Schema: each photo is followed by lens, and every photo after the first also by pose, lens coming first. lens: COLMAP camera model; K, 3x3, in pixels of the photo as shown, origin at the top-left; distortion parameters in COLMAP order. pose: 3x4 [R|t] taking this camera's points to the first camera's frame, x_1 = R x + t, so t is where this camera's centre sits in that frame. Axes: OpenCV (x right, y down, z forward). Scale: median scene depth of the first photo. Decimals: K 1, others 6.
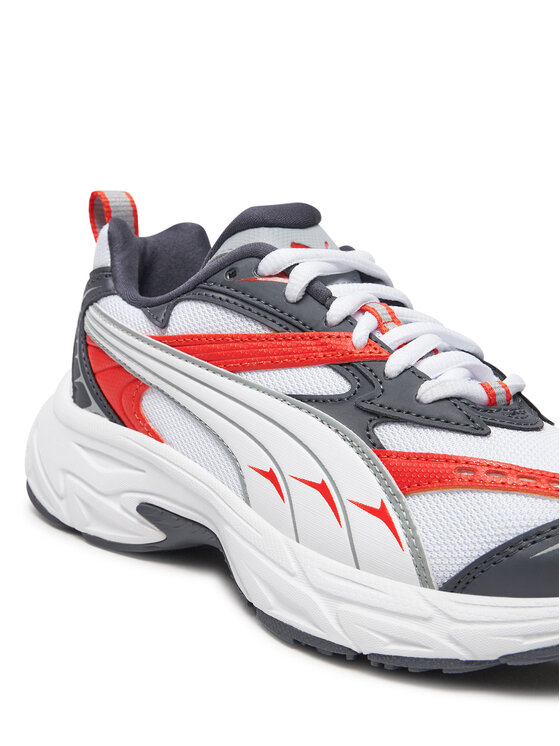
lens RADIAL K [[1102.6, 0, 280.3], [0, 1102.6, 375.1], [0, 0, 1]] dist [-0.137020, 0.000000]
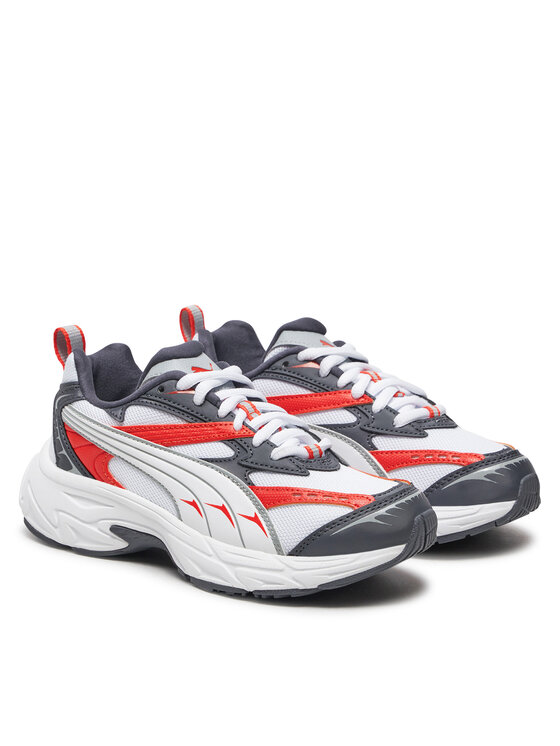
lens RADIAL K [[2000.3, 0, 280.8], [0, 2000.3, 372.6], [0, 0, 1]] dist [-0.075353, 0.000000]
pose [[0.991634, -0.056625, 0.115995, -0.229054], [0.054115, 0.998230, 0.024685, -0.192663], [-0.117188, -0.018202, 0.992943, -2.223561]]
